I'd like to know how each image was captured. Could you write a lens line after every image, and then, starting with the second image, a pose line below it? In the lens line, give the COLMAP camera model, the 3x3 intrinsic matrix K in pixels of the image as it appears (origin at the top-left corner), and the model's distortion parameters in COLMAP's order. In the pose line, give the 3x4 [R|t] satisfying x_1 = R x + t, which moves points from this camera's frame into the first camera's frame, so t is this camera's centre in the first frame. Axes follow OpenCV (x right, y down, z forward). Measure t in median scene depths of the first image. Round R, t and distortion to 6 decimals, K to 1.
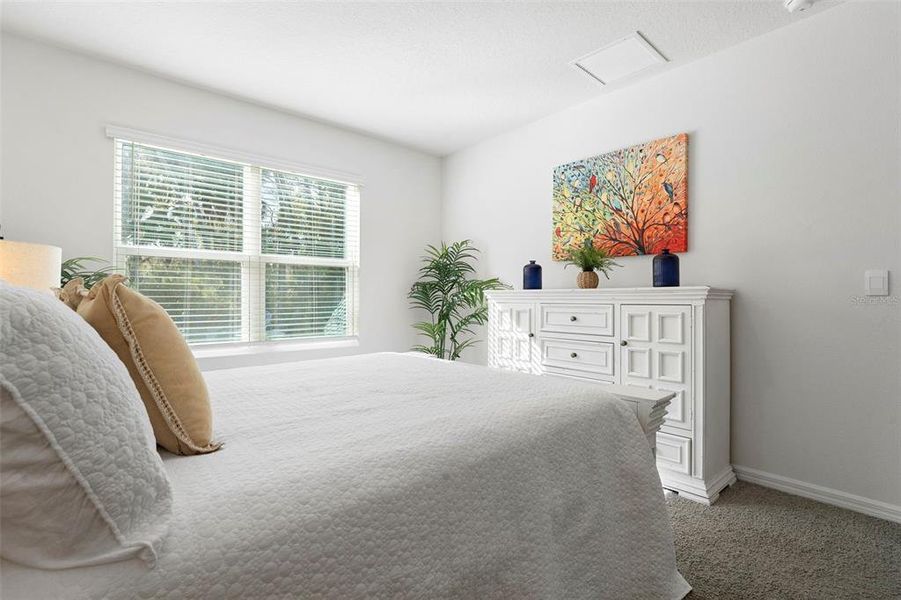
lens RADIAL K [[433.7, 0, 452.4], [0, 433.7, 297.3], [0, 0, 1]] dist [-0.015644, 0.006986]
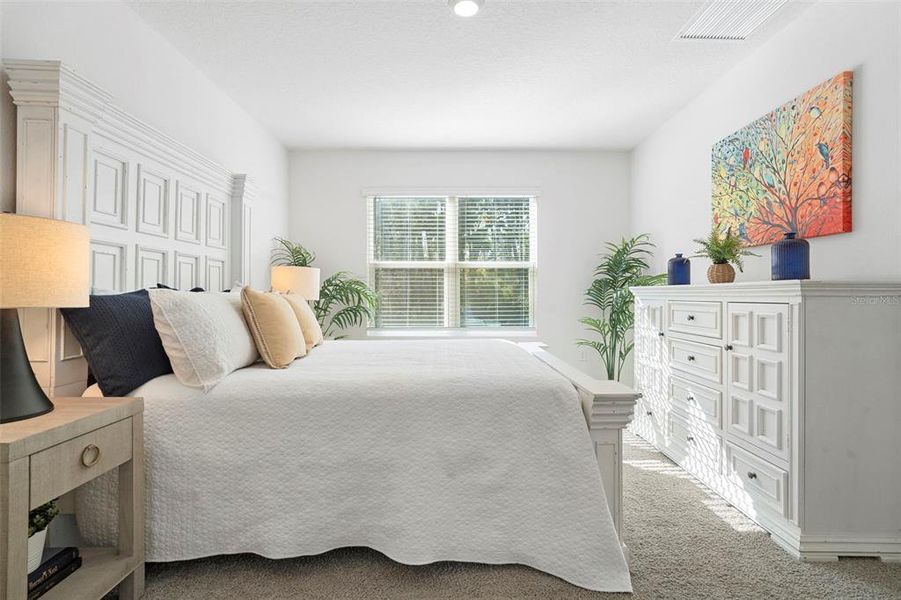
lens RADIAL K [[433.7, 0, 452.4], [0, 433.7, 297.3], [0, 0, 1]] dist [-0.015644, 0.006986]
pose [[0.745035, 0.002569, -0.667020, 0.480283], [0.003031, 0.999969, 0.007236, -0.001000], [0.667018, -0.007412, 0.745005, -0.000236]]
